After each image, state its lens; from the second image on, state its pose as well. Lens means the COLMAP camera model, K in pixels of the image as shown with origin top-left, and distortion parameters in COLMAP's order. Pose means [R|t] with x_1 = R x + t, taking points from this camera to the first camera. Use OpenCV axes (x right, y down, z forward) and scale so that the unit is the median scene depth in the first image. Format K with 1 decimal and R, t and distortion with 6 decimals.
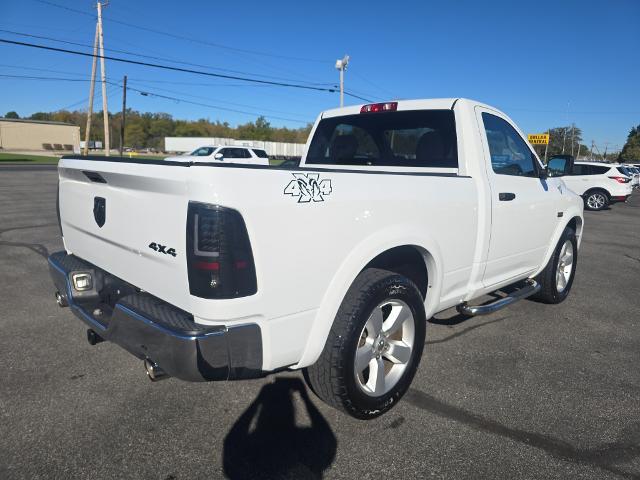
lens RADIAL K [[449.1, 0, 315.1], [0, 449.1, 257.2], [0, 0, 1]] dist [0.051042, -0.000951]
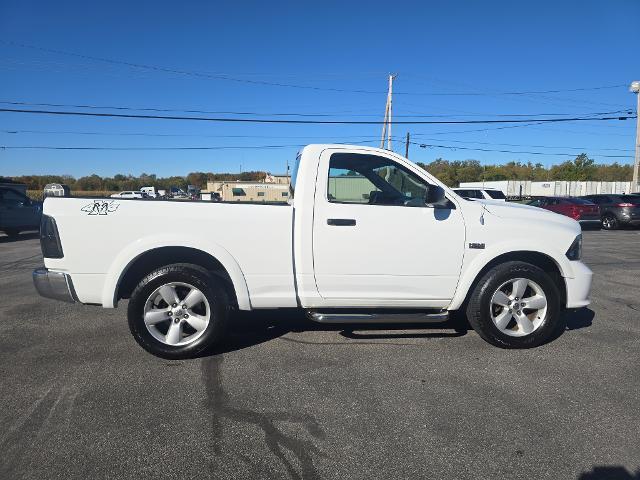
lens RADIAL K [[480.8, 0, 320.0], [0, 480.8, 240.0], [0, 0, 1]] dist [0.080465, -0.090803]
pose [[0.758616, 0.029701, -0.650861, 0.137001], [-0.122438, 0.987662, -0.097639, 0.004713], [0.639930, 0.153760, 0.752892, 0.003668]]
